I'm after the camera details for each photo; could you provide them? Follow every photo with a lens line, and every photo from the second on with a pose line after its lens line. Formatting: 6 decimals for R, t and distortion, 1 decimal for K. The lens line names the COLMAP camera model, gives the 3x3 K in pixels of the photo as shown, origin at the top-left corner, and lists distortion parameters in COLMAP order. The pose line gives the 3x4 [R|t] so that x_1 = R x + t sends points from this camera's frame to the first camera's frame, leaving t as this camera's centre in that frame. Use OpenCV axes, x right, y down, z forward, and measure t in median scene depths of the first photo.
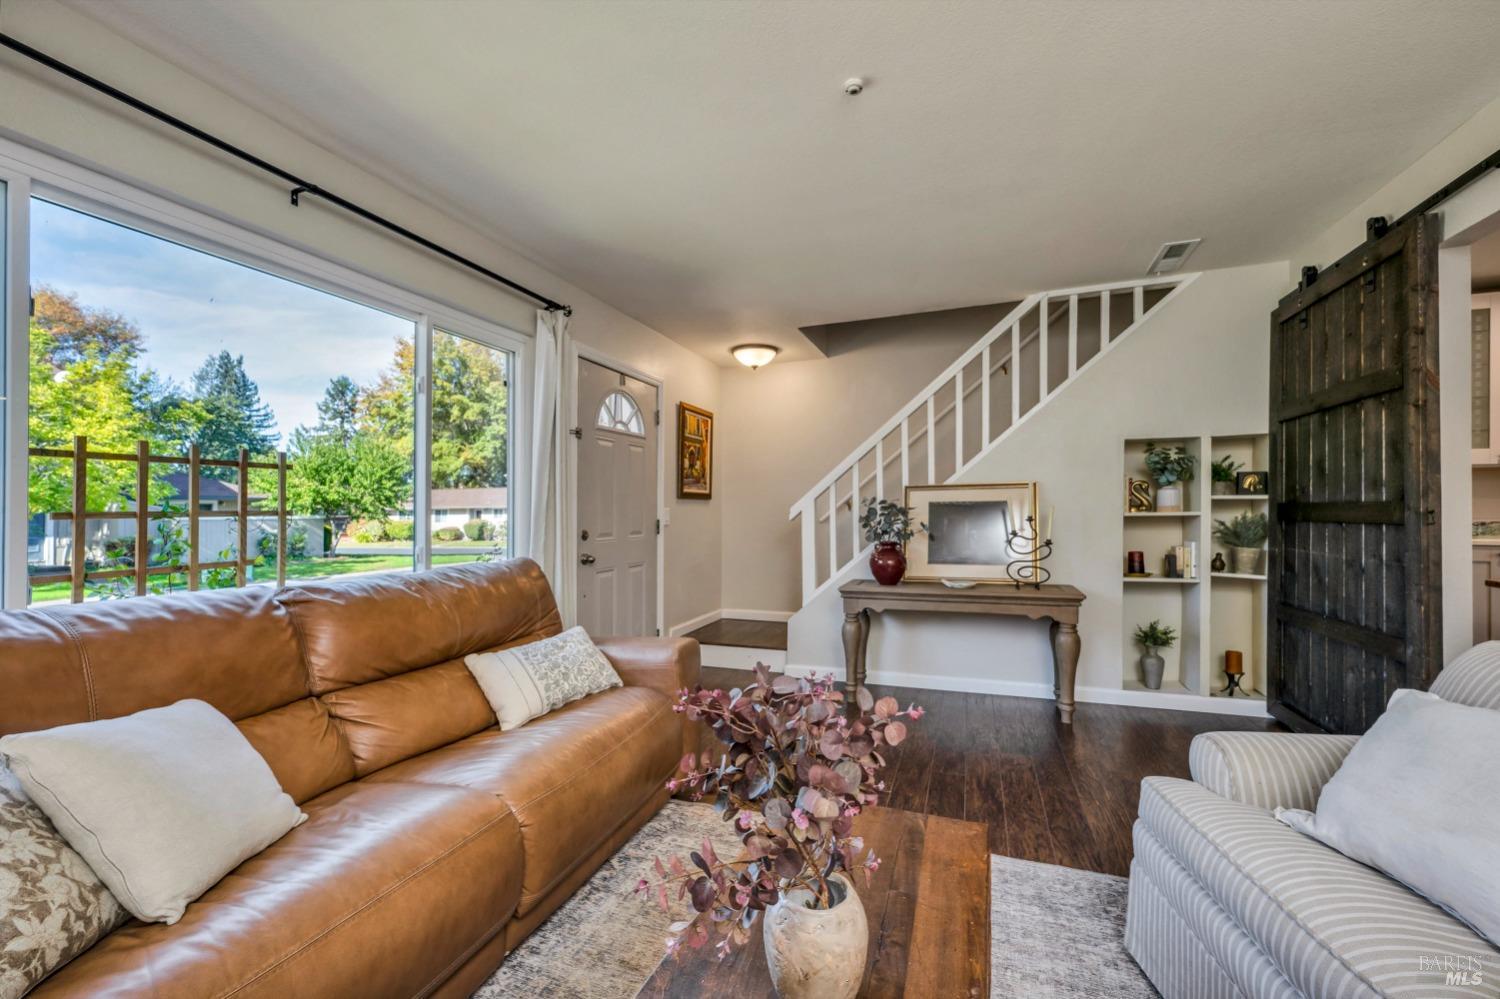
lens RADIAL K [[616.4, 0, 747.6], [0, 616.4, 511.2], [0, 0, 1]] dist [-0.001316, 0.001080]
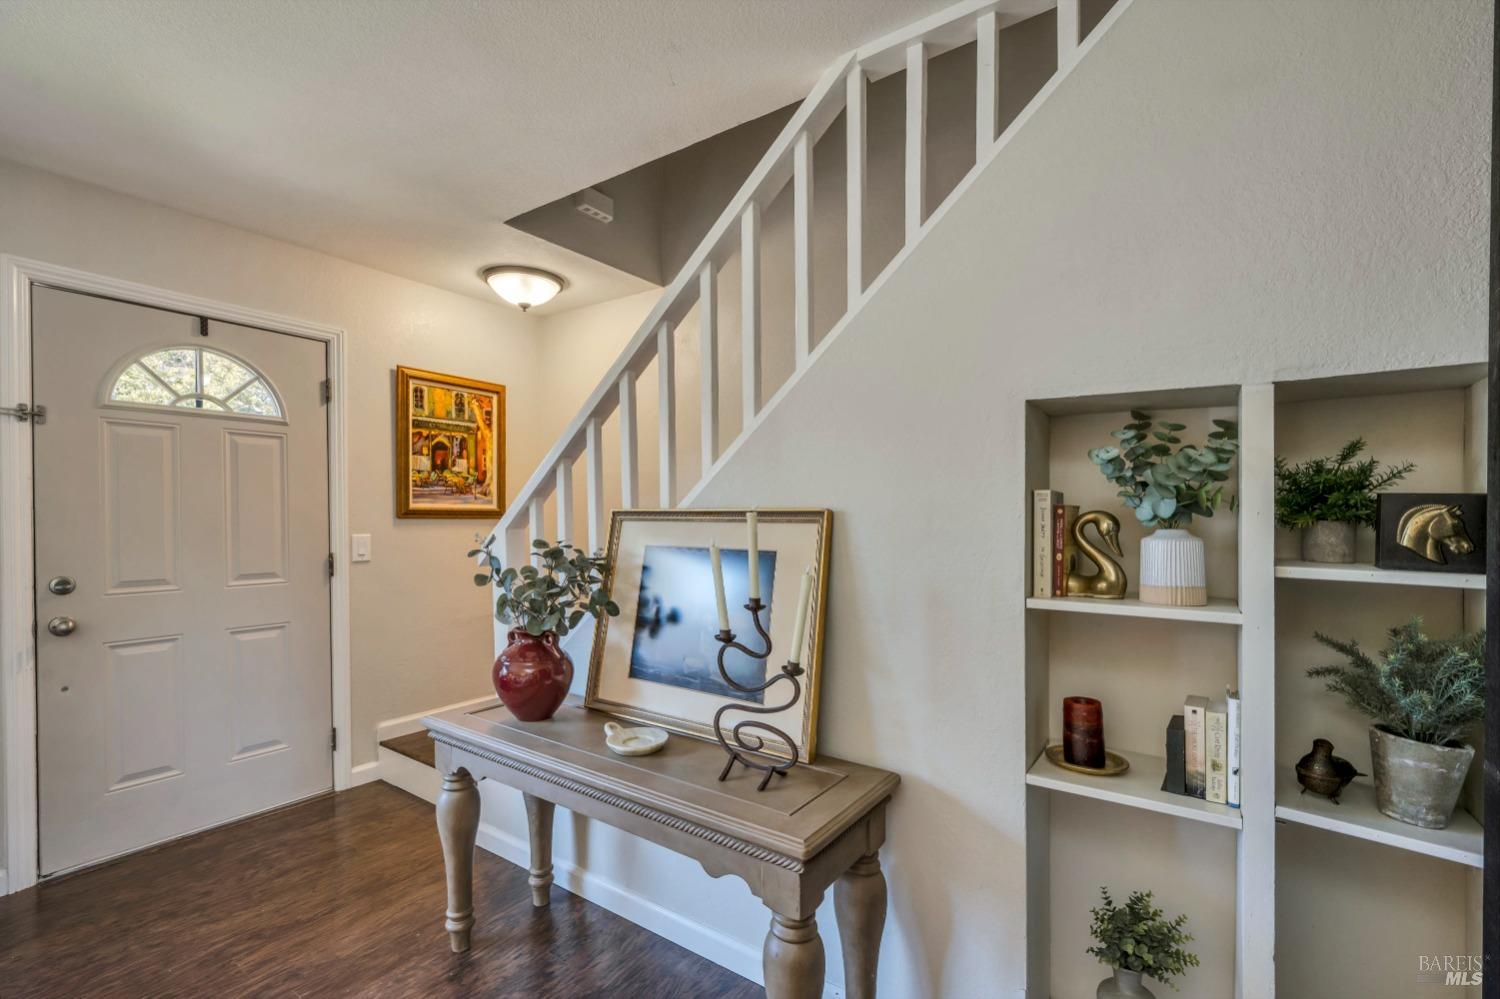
lens RADIAL K [[669.7, 0, 750.0], [0, 669.7, 499.5], [0, 0, 1]] dist [0.000866, 0.000546]
pose [[0.964561, 0.013113, -0.263532, 0.545950], [-0.017580, 0.999739, -0.014599, -0.047510], [0.263272, 0.018715, 0.964540, 0.557048]]
